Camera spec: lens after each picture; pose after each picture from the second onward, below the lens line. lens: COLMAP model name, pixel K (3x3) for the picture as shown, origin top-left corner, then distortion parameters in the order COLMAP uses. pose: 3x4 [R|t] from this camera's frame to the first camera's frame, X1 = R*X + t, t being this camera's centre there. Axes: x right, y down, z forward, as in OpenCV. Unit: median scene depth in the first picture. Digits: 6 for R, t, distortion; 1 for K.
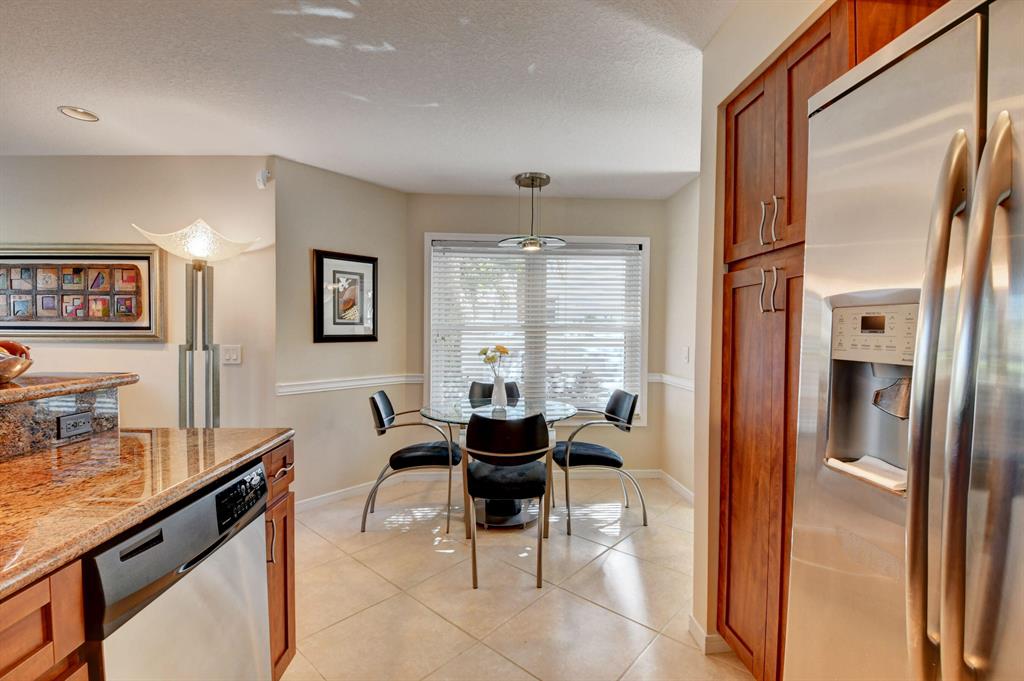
lens RADIAL K [[438.3, 0, 512.0], [0, 438.3, 340.5], [0, 0, 1]] dist [-0.010640, -0.011345]
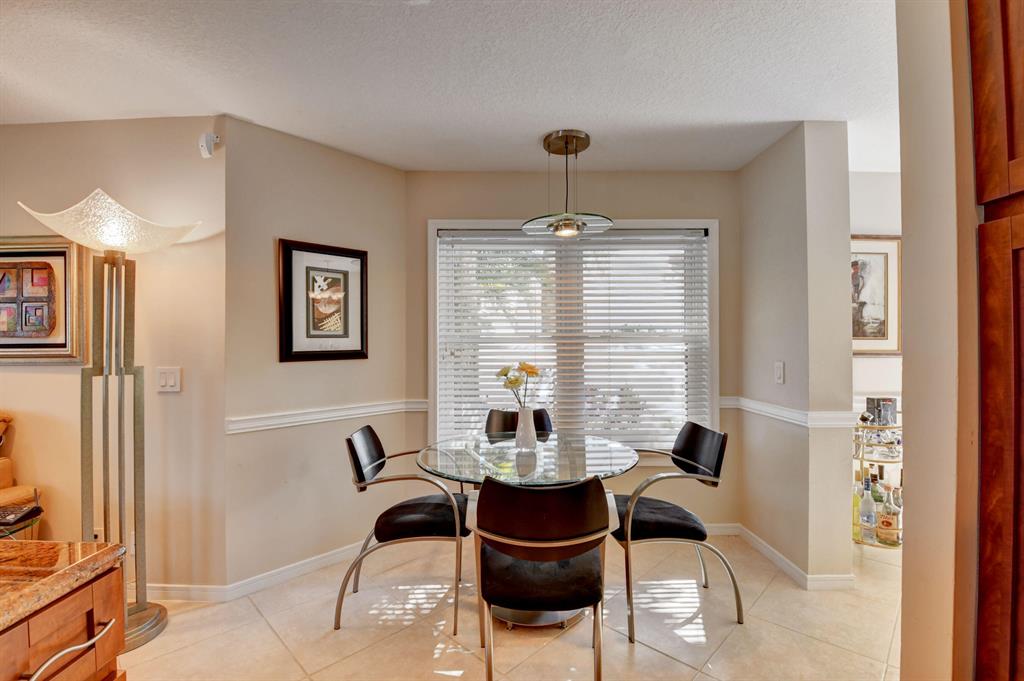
lens RADIAL K [[438.3, 0, 512.0], [0, 438.3, 340.5], [0, 0, 1]] dist [-0.010640, -0.011345]
pose [[0.998677, -0.012600, -0.049863, -0.014628], [0.011231, 0.999555, -0.027628, -0.006881], [0.050189, 0.027032, 0.998374, 0.276896]]
